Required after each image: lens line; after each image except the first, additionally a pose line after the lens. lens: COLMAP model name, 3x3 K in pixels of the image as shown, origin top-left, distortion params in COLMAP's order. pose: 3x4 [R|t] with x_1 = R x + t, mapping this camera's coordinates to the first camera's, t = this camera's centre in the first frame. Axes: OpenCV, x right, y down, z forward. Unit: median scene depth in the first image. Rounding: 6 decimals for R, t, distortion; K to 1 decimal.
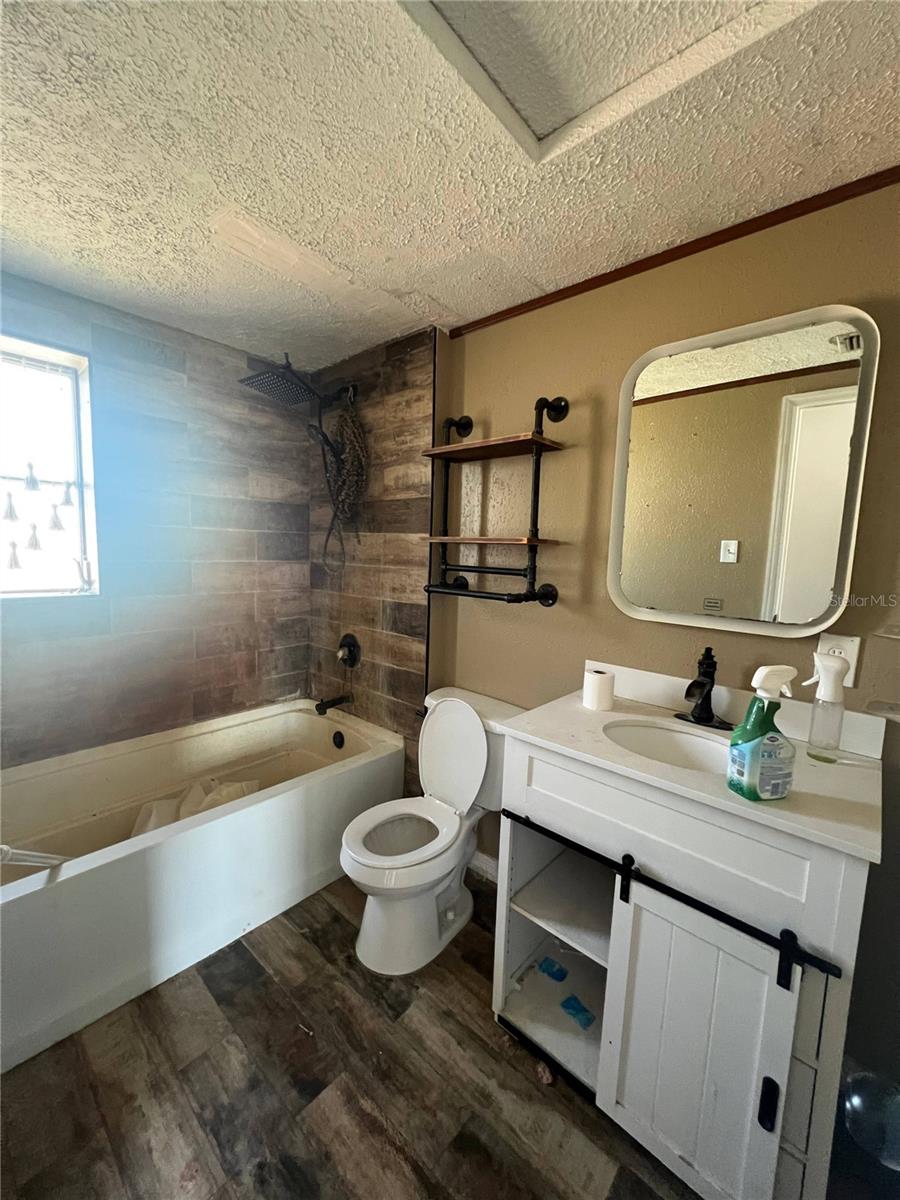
lens RADIAL K [[478.6, 0, 450.0], [0, 478.6, 600.0], [0, 0, 1]] dist [0.000425, -0.000384]
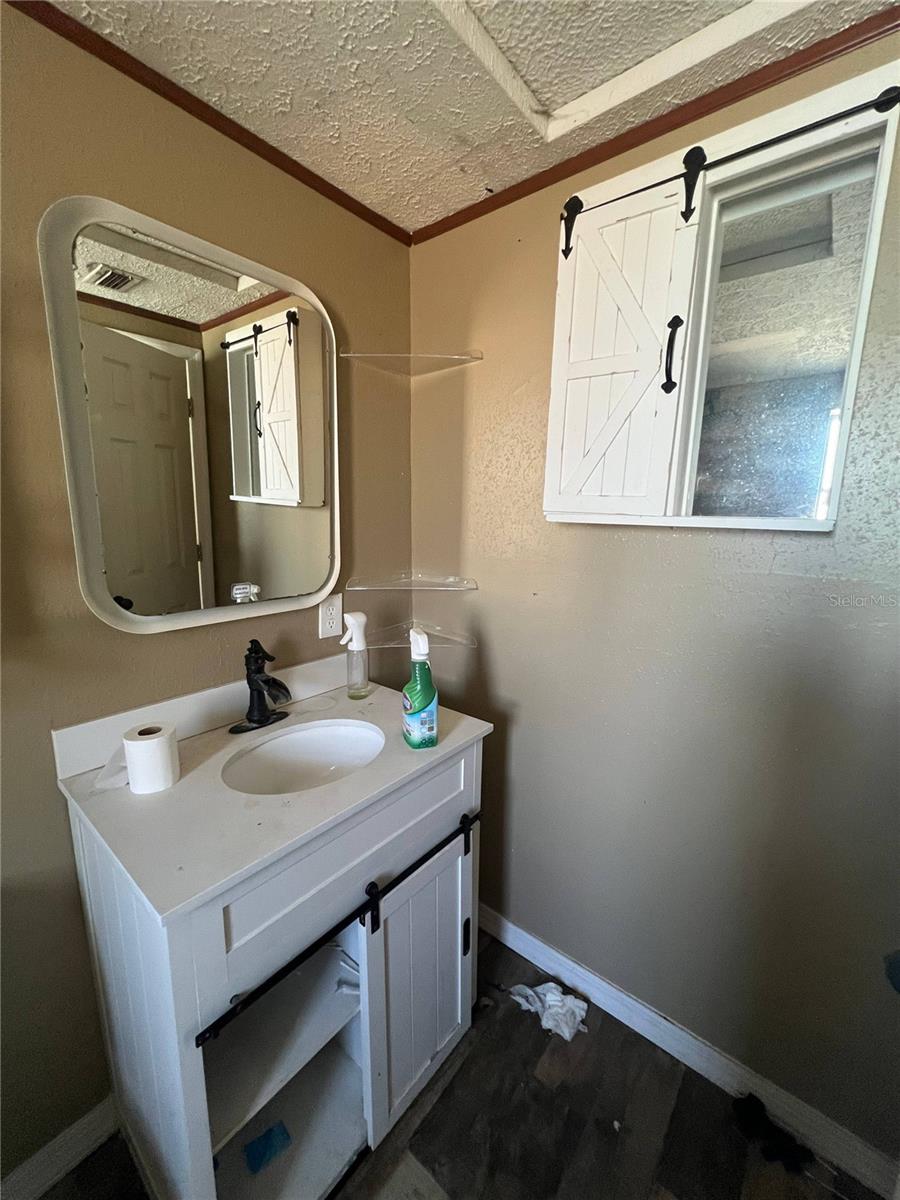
lens RADIAL K [[478.6, 0, 450.0], [0, 478.6, 600.0], [0, 0, 1]] dist [0.000425, -0.000384]
pose [[-0.052185, -0.216028, 0.974992, -0.237659], [0.090282, 0.971303, 0.220043, -0.099697], [-0.994548, 0.099507, -0.031184, 0.504132]]
